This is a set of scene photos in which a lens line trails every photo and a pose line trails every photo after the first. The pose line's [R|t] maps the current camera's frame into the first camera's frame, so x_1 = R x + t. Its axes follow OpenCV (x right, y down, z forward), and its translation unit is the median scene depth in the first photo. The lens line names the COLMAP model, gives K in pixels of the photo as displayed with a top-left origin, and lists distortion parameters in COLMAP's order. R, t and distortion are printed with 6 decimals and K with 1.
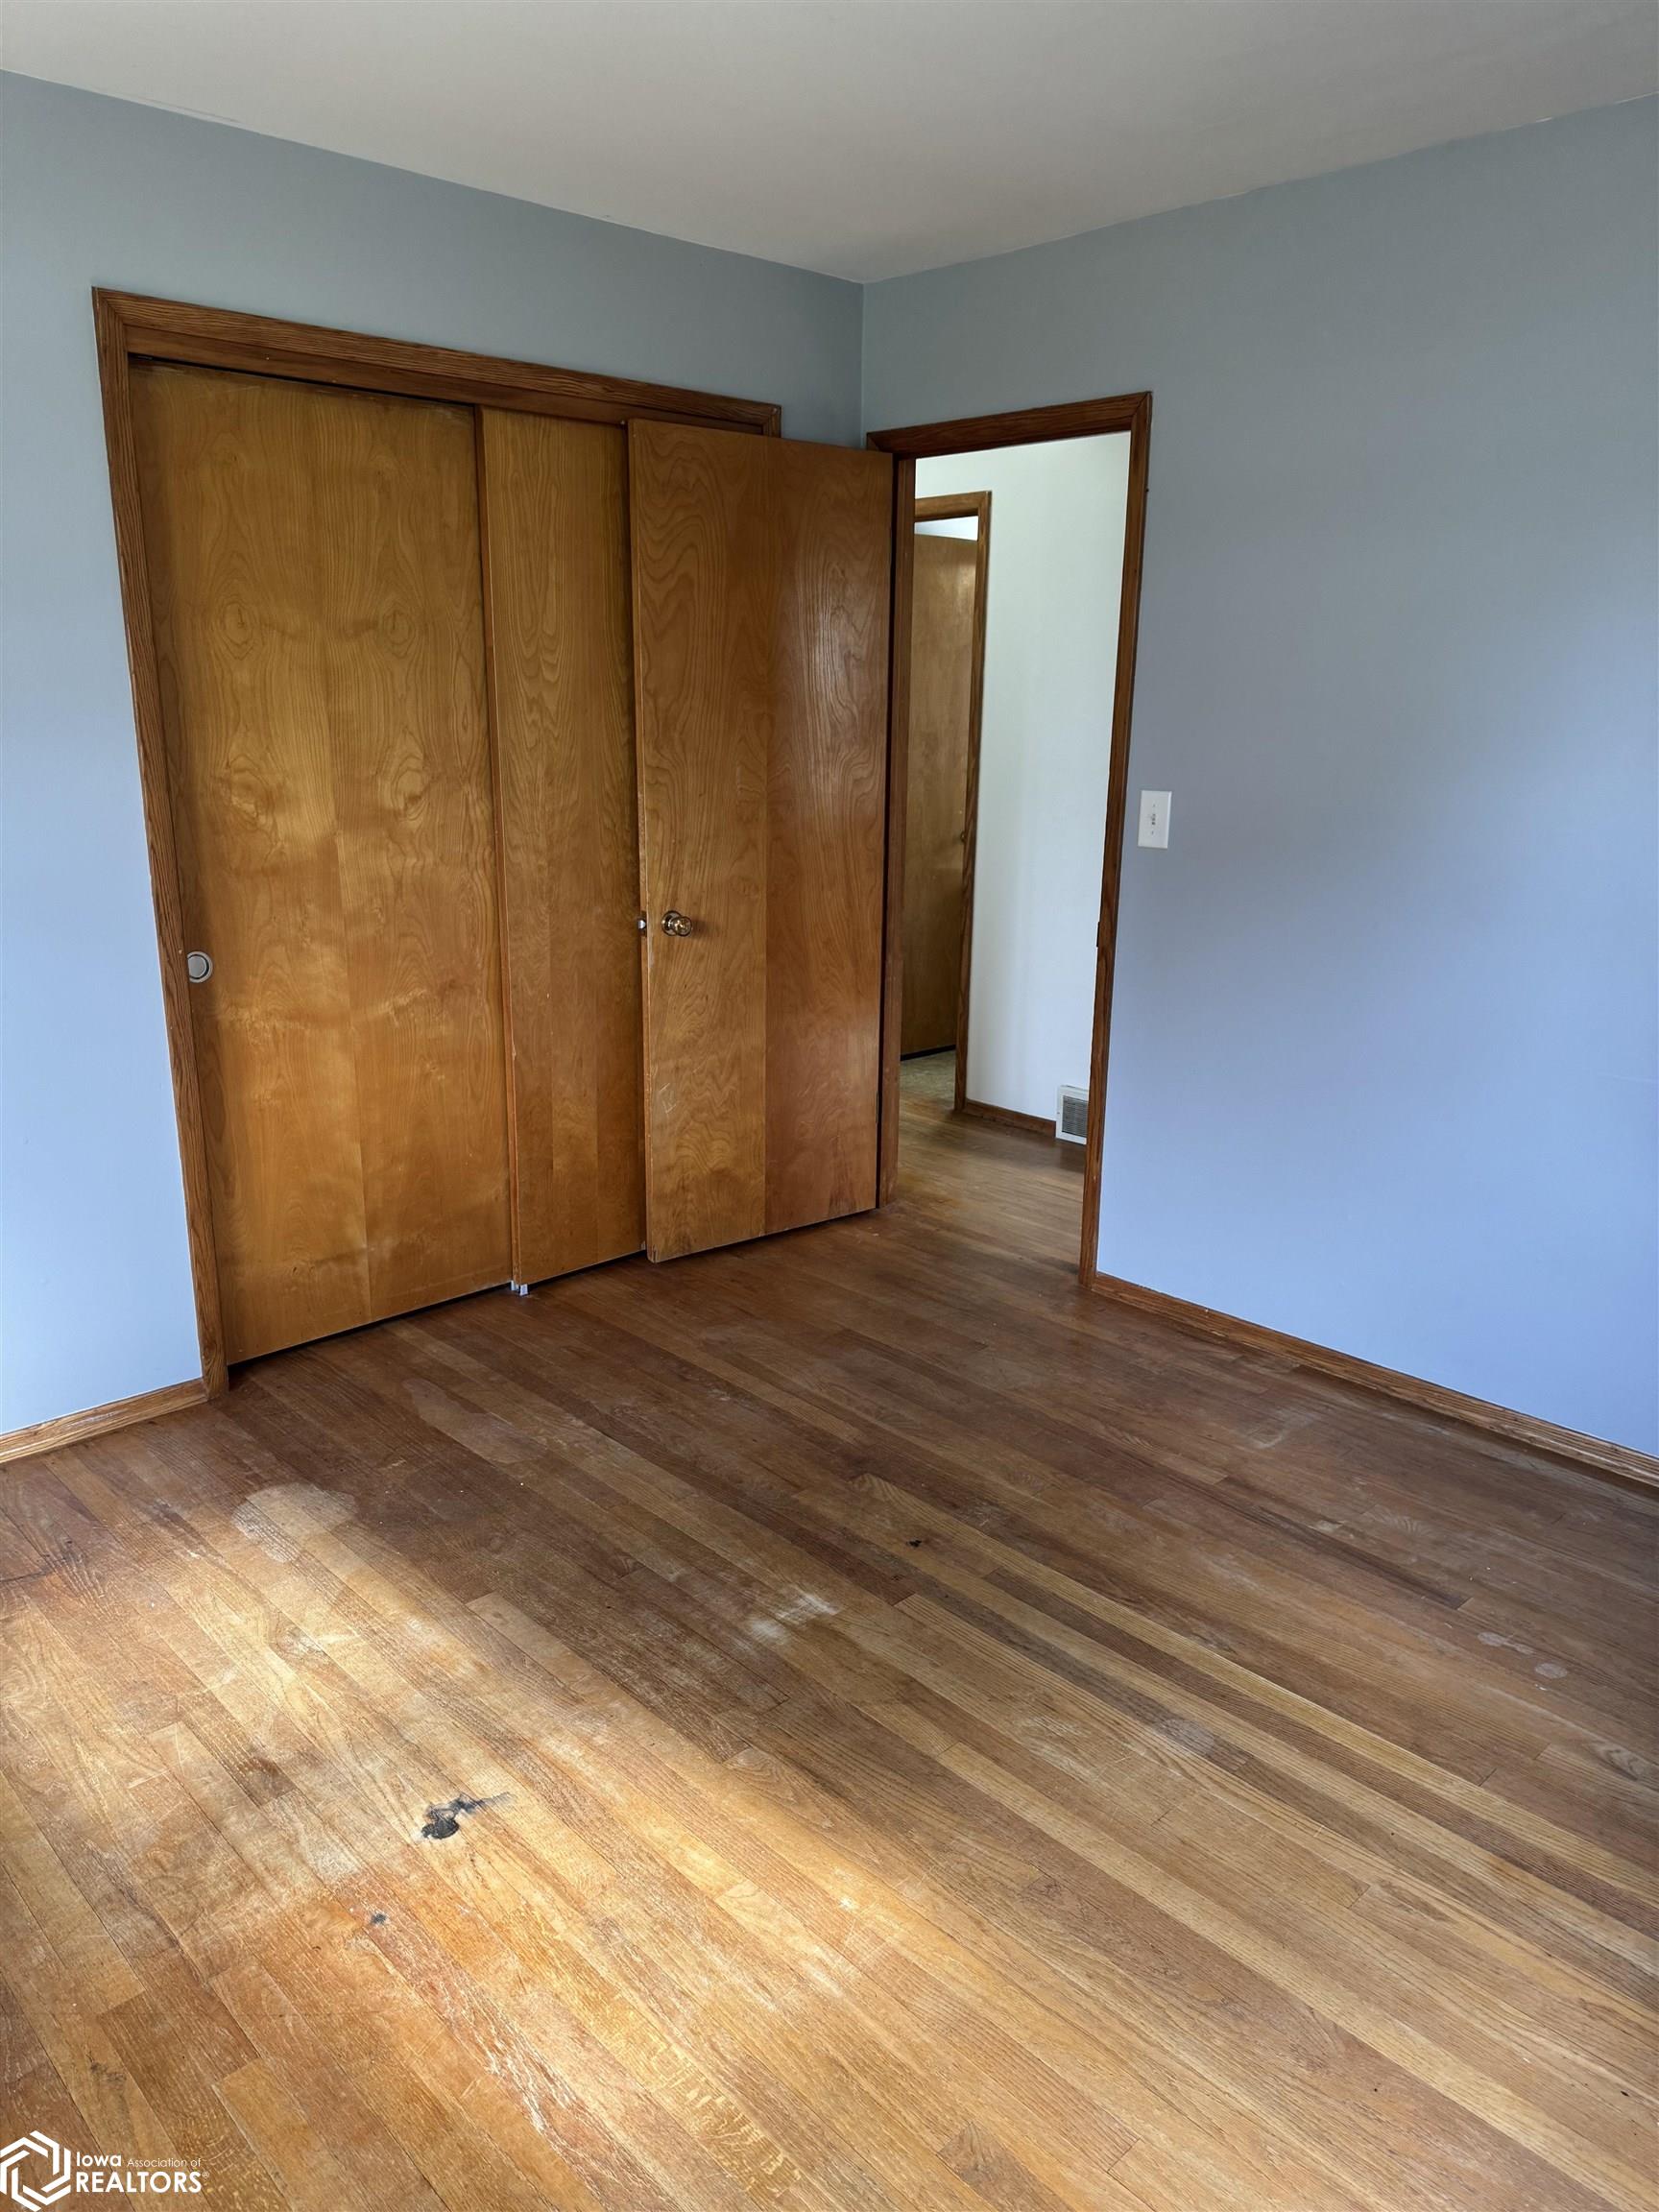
lens RADIAL K [[1553.9, 0, 828.7], [0, 1553.9, 1106.1], [0, 0, 1]] dist [0.029922, -0.026495]
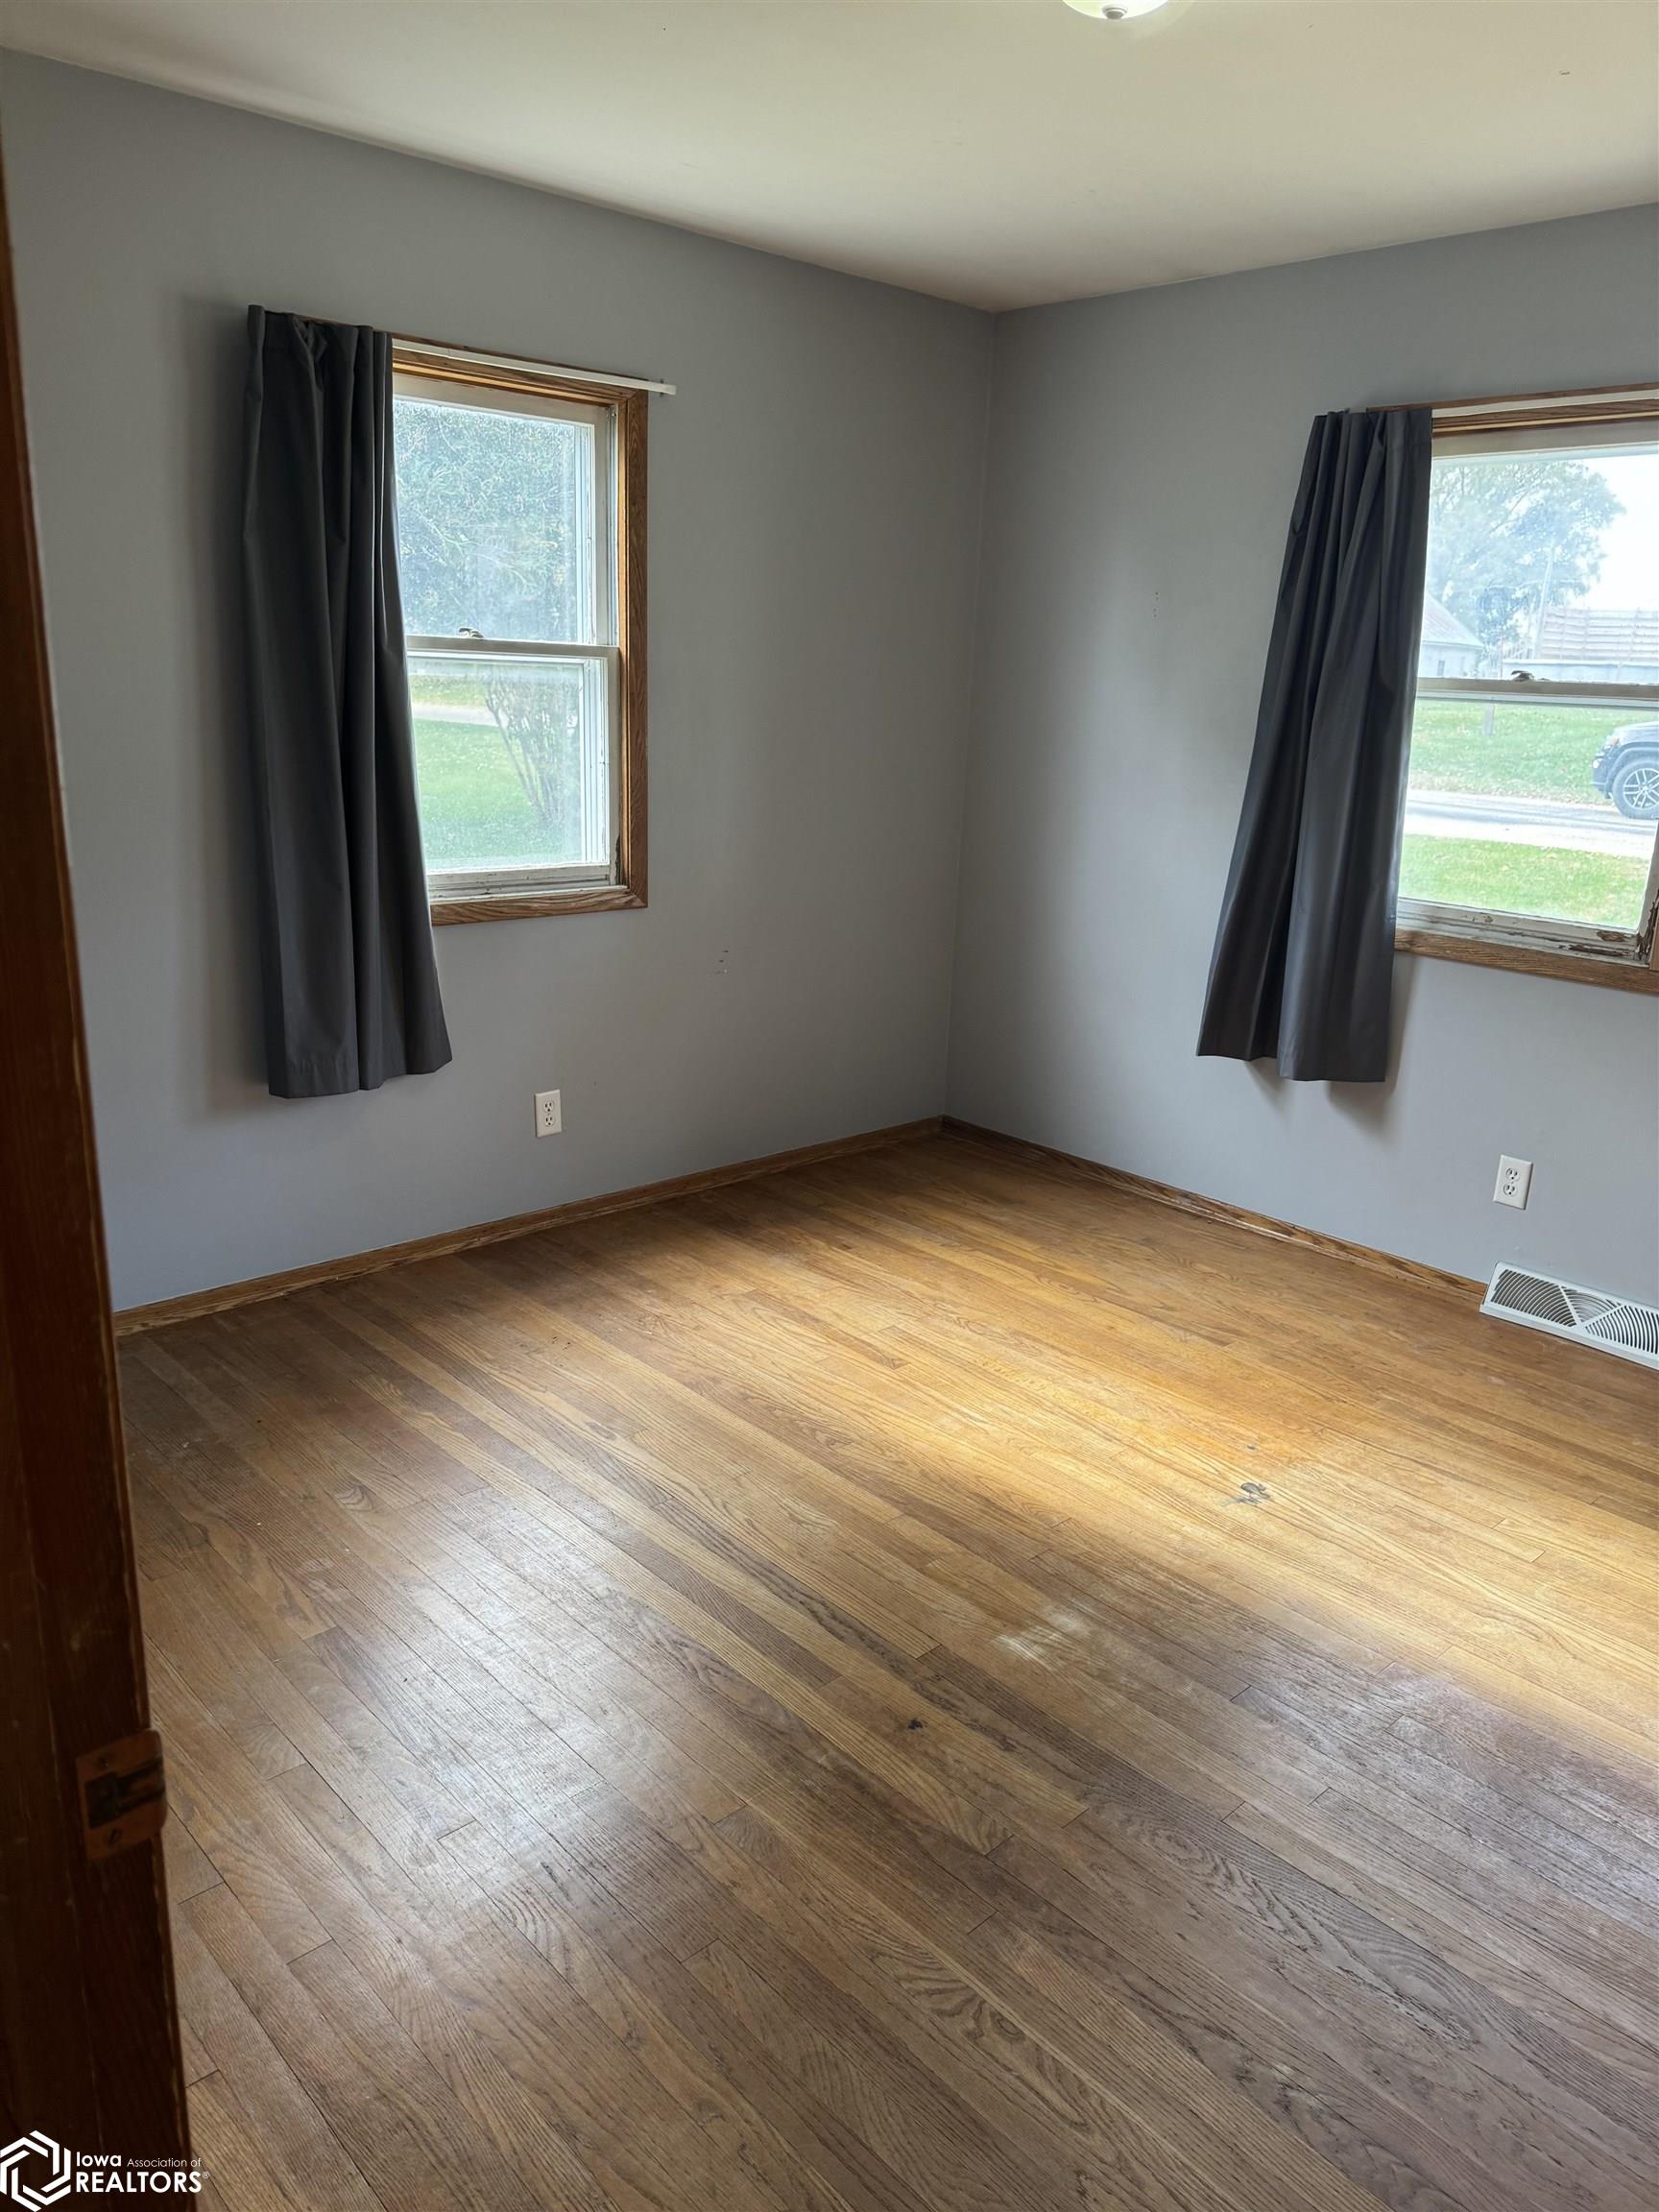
lens RADIAL K [[1553.9, 0, 829.0], [0, 1553.9, 1105.4], [0, 0, 1]] dist [0.029922, -0.026495]
pose [[-0.998817, -0.048383, -0.004959, 0.133038], [-0.043957, 0.854370, 0.517802, -0.455860], [-0.020816, 0.517407, -0.855486, 1.691987]]
